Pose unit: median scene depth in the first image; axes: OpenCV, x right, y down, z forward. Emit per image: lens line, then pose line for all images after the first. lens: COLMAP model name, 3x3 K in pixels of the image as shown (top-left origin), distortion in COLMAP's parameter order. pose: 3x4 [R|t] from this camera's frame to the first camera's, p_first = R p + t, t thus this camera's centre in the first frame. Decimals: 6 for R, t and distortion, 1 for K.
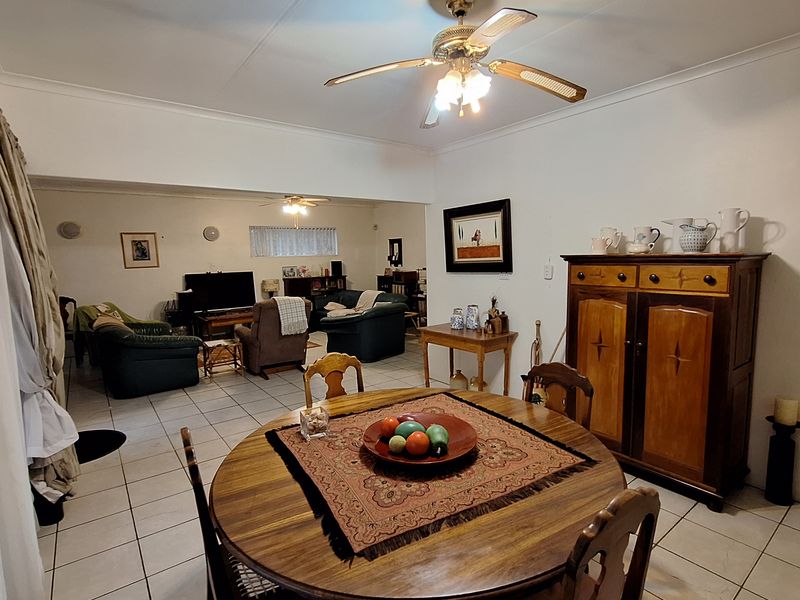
lens RADIAL K [[413.6, 0, 400.5], [0, 413.6, 303.7], [0, 0, 1]] dist [0.000333, 0.000276]
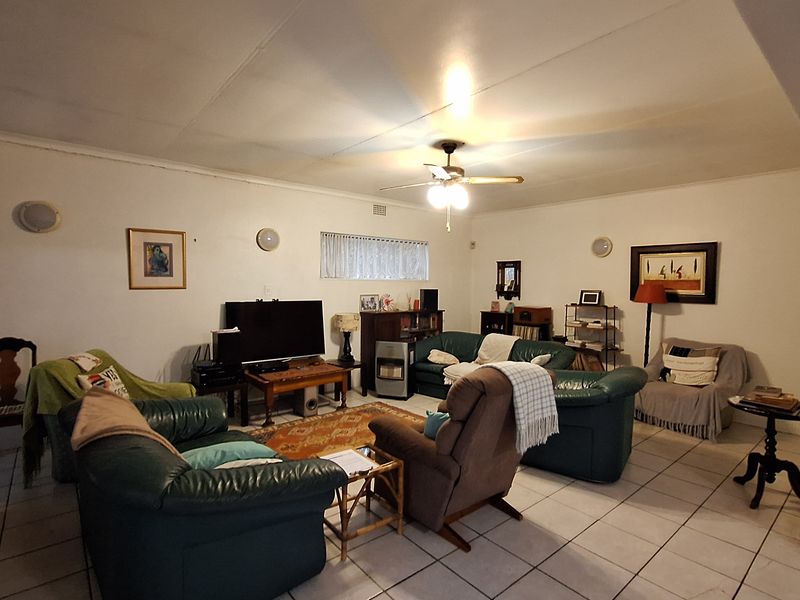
lens RADIAL K [[418.5, 0, 400.0], [0, 418.5, 300.0], [0, 0, 1]] dist [-0.001269, -0.000013]
pose [[0.998177, 0.033676, 0.050081, -0.267260], [-0.029430, 0.996095, -0.083240, -0.027371], [-0.052689, 0.081615, 0.995270, 0.335949]]
